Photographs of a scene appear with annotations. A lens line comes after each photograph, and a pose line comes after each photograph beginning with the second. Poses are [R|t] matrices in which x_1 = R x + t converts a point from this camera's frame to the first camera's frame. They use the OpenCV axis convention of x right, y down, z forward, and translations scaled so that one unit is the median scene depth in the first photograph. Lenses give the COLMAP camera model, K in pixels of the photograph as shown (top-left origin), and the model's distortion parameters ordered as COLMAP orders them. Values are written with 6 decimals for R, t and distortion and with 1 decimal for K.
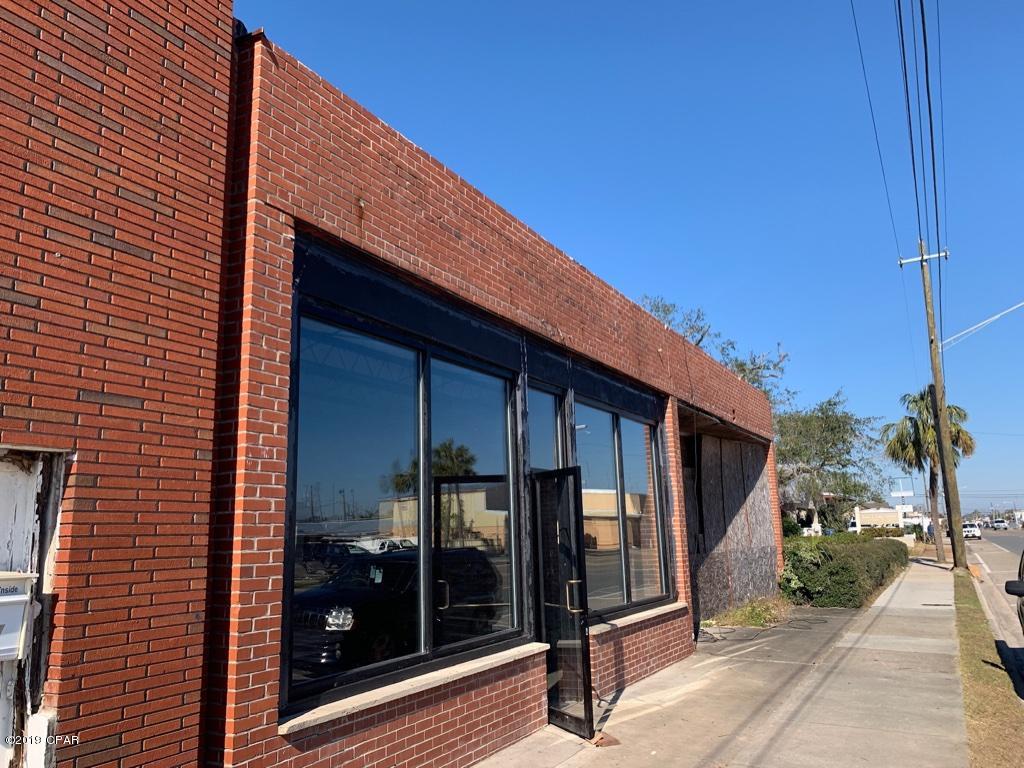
lens RADIAL K [[774.7, 0, 512.0], [0, 774.7, 384.0], [0, 0, 1]] dist [0.031457, -0.035710]
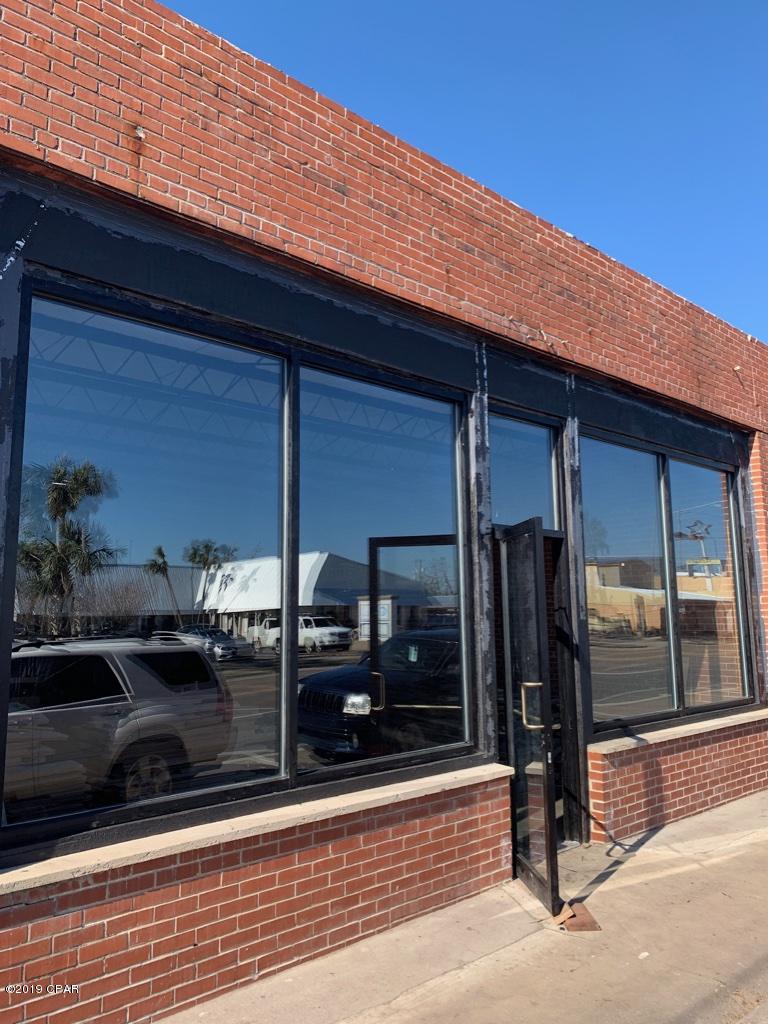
lens RADIAL K [[774.7, 0, 384.0], [0, 774.7, 512.0], [0, 0, 1]] dist [0.031457, -0.035710]
pose [[0.947186, -0.025331, -0.319682, 0.146742], [0.045792, 0.997343, 0.056650, 0.048124], [0.317398, -0.068297, 0.945830, 0.265105]]
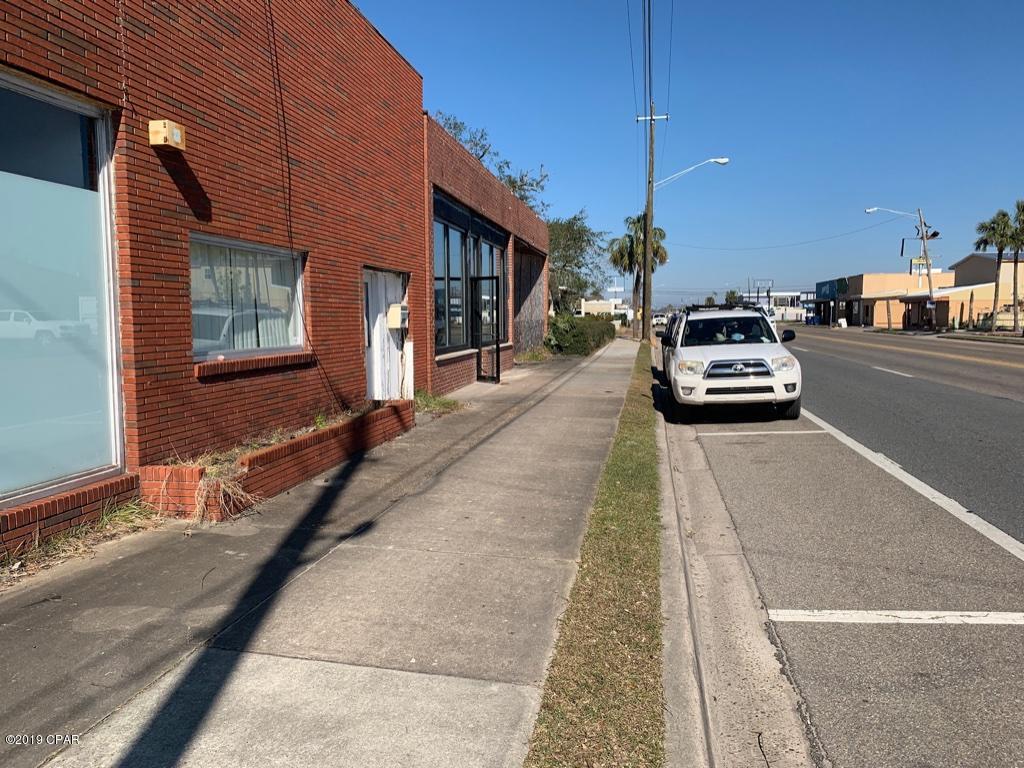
lens RADIAL K [[774.7, 0, 512.0], [0, 774.7, 384.0], [0, 0, 1]] dist [0.031457, -0.035710]
pose [[0.945481, -0.001438, 0.325675, -0.535095], [-0.086916, 0.962607, 0.256580, -0.153317], [-0.313866, -0.270898, 0.910001, -1.038745]]
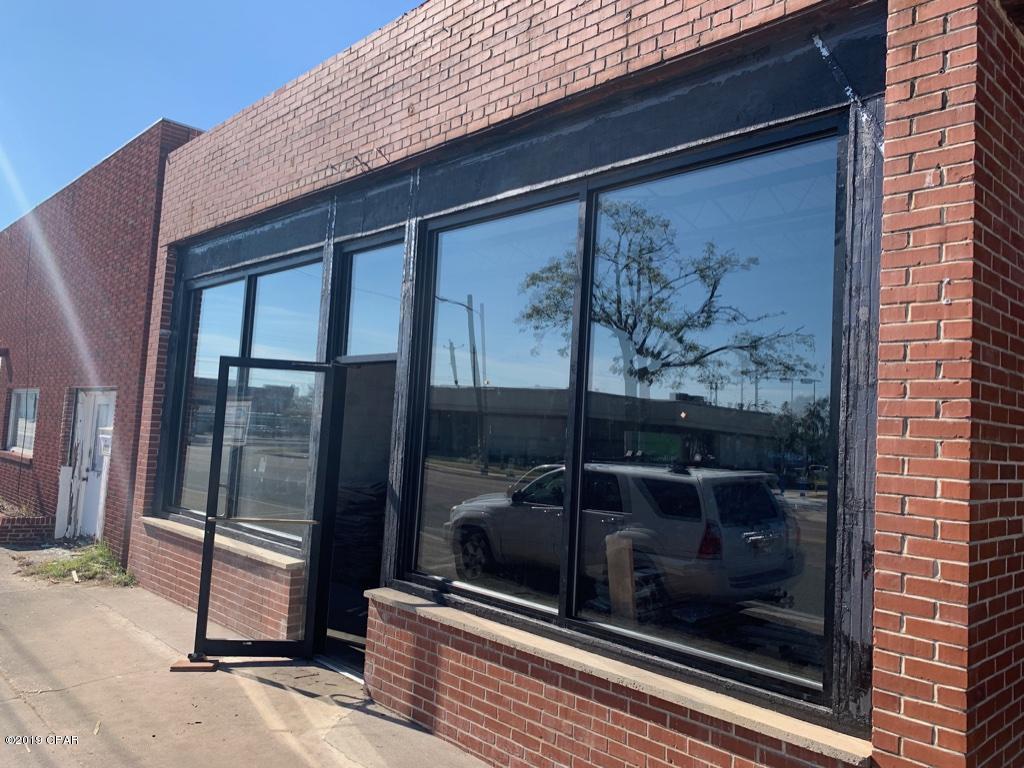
lens RADIAL K [[774.7, 0, 512.0], [0, 774.7, 384.0], [0, 0, 1]] dist [0.031457, -0.035710]
pose [[-0.293926, -0.044887, -0.954774, 0.701242], [0.142033, 0.985756, -0.090068, 0.222767], [0.945217, -0.162083, -0.283363, 1.332248]]
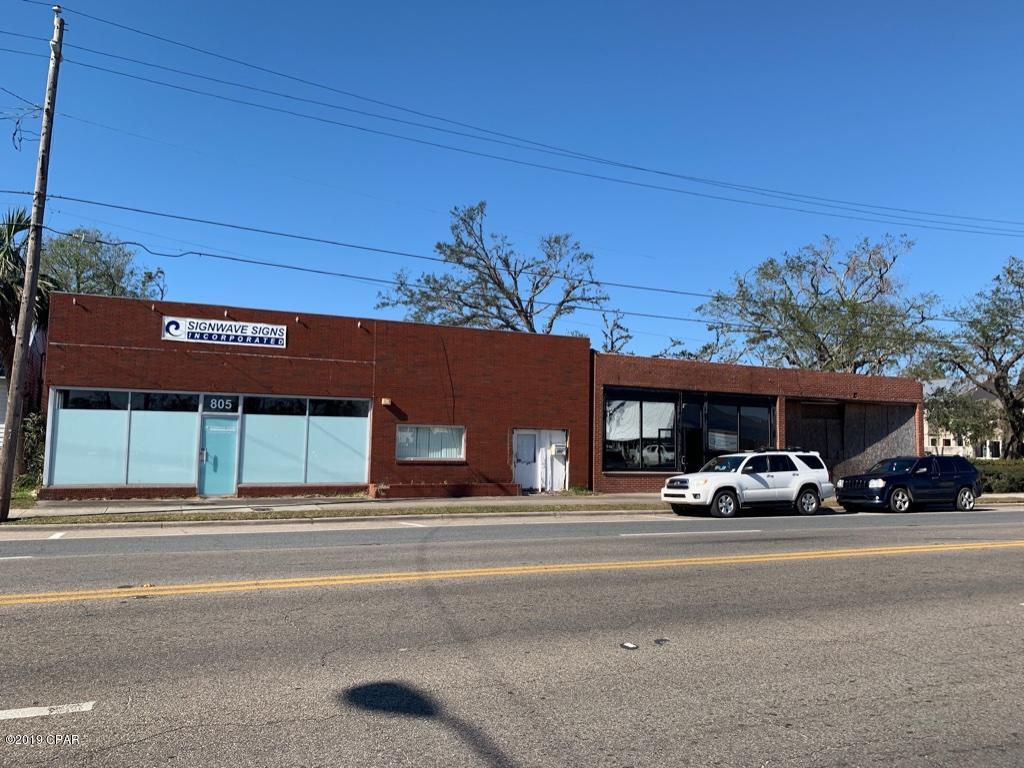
lens RADIAL K [[774.7, 0, 512.0], [0, 774.7, 384.0], [0, 0, 1]] dist [0.031457, -0.035710]
pose [[0.793594, 0.000646, -0.608447, 1.497197], [0.072360, 0.992802, 0.095433, -0.464787], [0.604129, -0.119763, 0.787836, -2.183480]]
